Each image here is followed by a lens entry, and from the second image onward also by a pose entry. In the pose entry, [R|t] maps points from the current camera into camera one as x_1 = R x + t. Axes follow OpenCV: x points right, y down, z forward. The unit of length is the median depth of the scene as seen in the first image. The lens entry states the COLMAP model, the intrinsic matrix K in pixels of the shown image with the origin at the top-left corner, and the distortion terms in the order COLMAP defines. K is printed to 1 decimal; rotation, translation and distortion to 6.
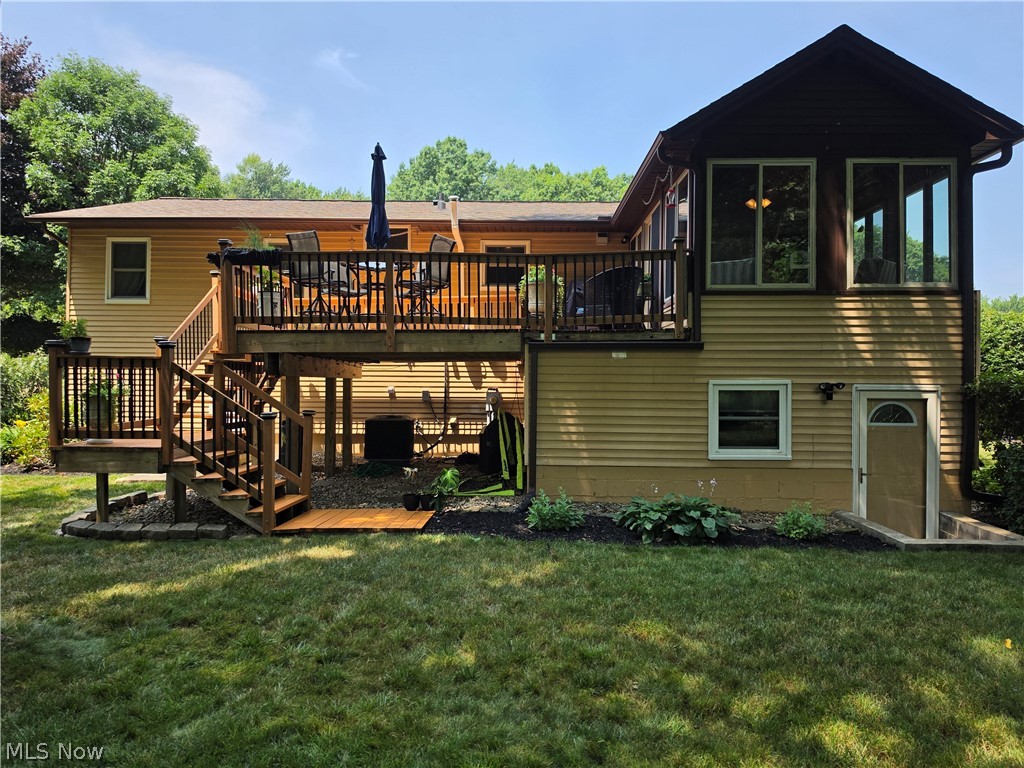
lens RADIAL K [[708.0, 0, 511.9], [0, 708.0, 381.0], [0, 0, 1]] dist [0.056529, -0.065455]
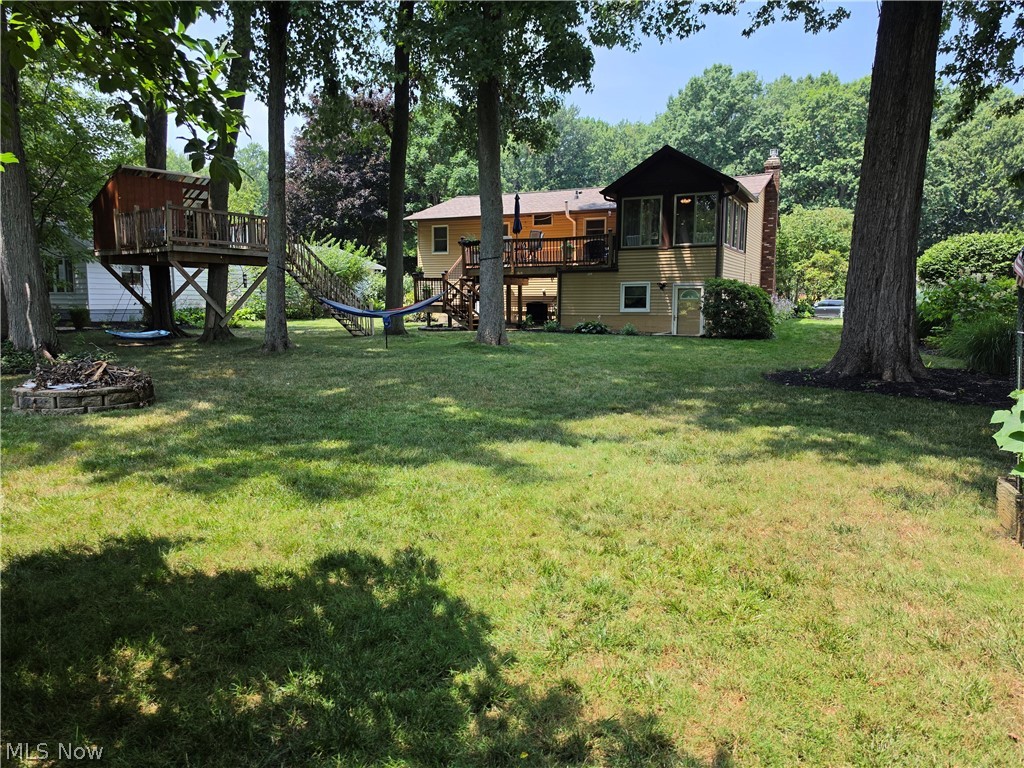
lens RADIAL K [[708.0, 0, 514.2], [0, 708.0, 386.3], [0, 0, 1]] dist [0.056529, -0.065455]
pose [[0.911833, 0.045022, -0.408085, 0.649489], [0.006194, 0.992348, 0.123320, 0.034742], [0.410514, -0.114975, 0.904577, -1.046951]]
